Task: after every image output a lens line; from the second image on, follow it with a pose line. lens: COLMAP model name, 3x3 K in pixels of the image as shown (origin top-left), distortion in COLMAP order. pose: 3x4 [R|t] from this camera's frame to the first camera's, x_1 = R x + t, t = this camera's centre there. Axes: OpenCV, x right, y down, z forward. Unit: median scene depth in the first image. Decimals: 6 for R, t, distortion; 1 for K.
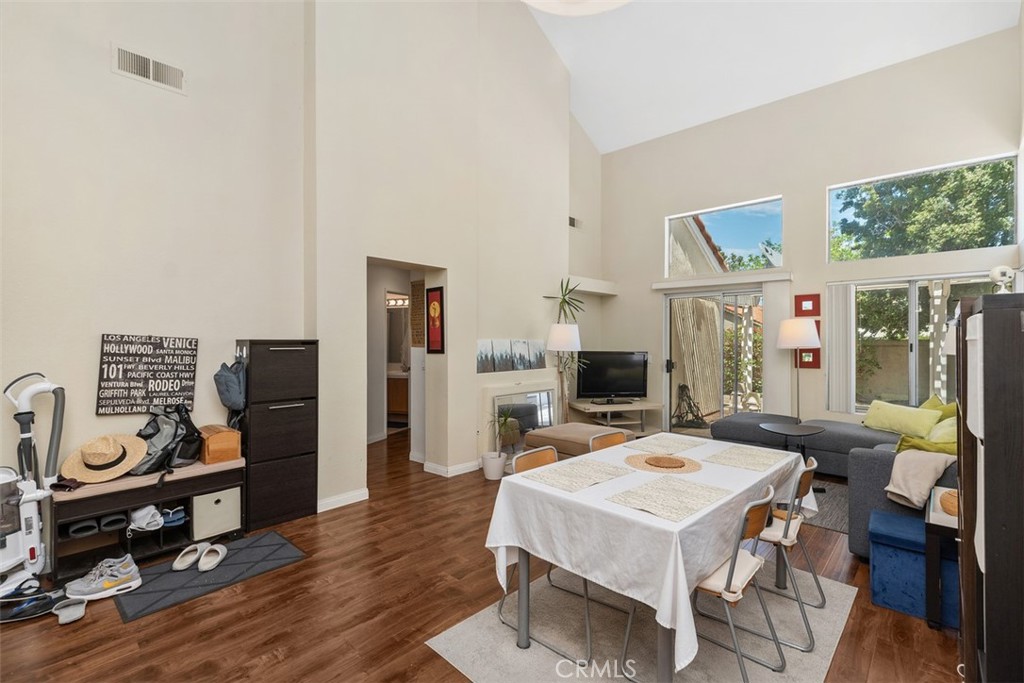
lens RADIAL K [[458.1, 0, 512.4], [0, 458.1, 339.0], [0, 0, 1]] dist [0.000776, -0.000662]
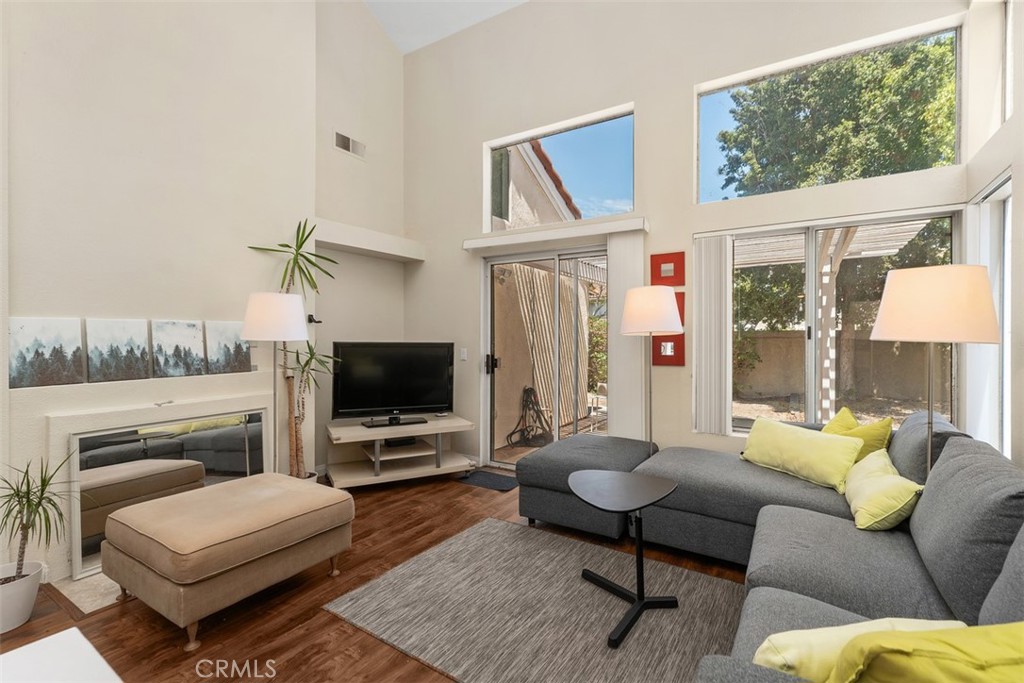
lens RADIAL K [[464.0, 0, 513.6], [0, 464.0, 343.3], [0, 0, 1]] dist [0.000245, -0.000335]
pose [[0.981600, -0.003515, 0.190916, 0.275902], [0.000158, 0.999845, 0.017593, 0.017424], [-0.190948, -0.017239, 0.981449, 0.357420]]
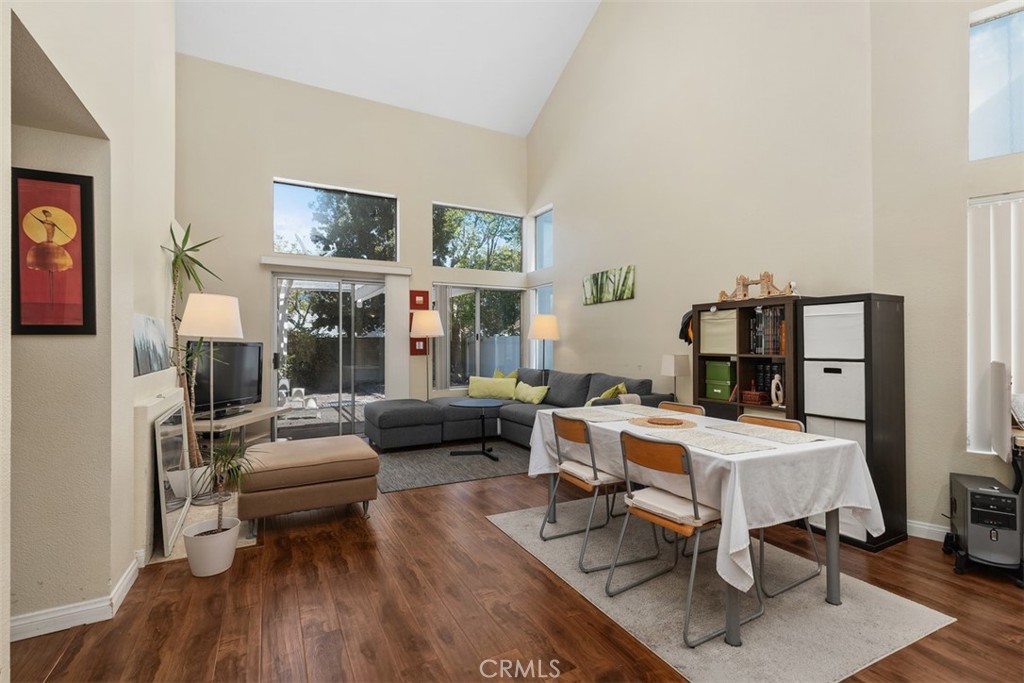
lens RADIAL K [[458.1, 0, 512.4], [0, 458.1, 339.0], [0, 0, 1]] dist [0.000776, -0.000662]
pose [[0.323645, 0.007540, 0.946148, -0.326051], [0.000466, 0.999967, -0.008128, 0.030037], [-0.946178, 0.003072, 0.323631, 0.375811]]
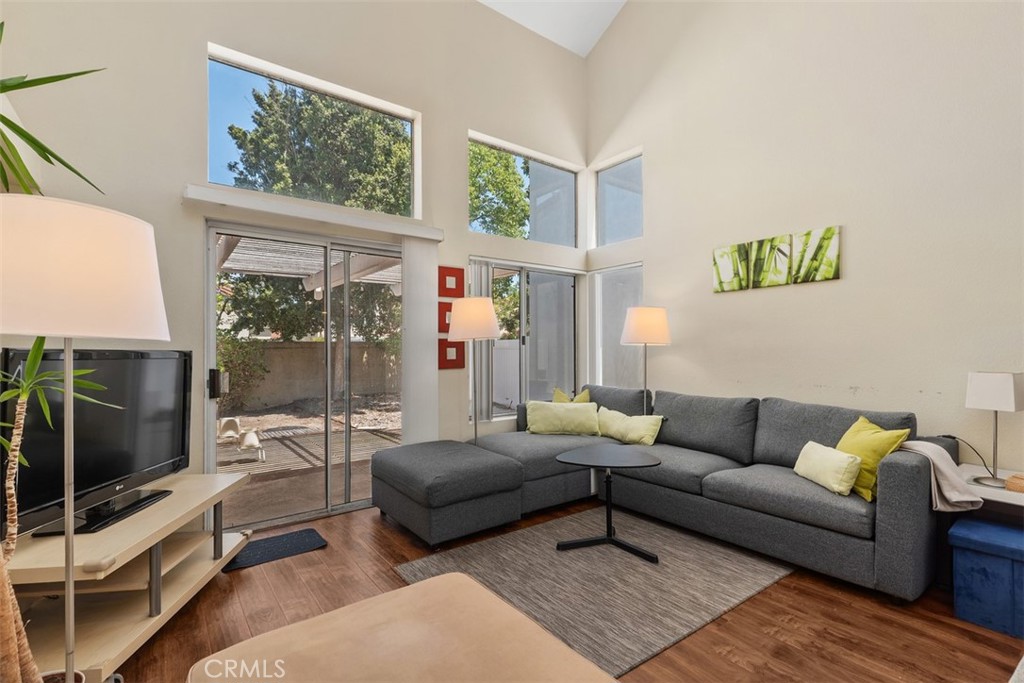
lens RADIAL K [[464.2, 0, 507.8], [0, 464.2, 346.3], [0, 0, 1]] dist [0.004353, -0.000024]
pose [[0.174603, 0.002976, 0.984634, -0.056409], [0.001014, 0.999994, -0.003203, 0.027353], [-0.984638, 0.001557, 0.174599, 0.713388]]
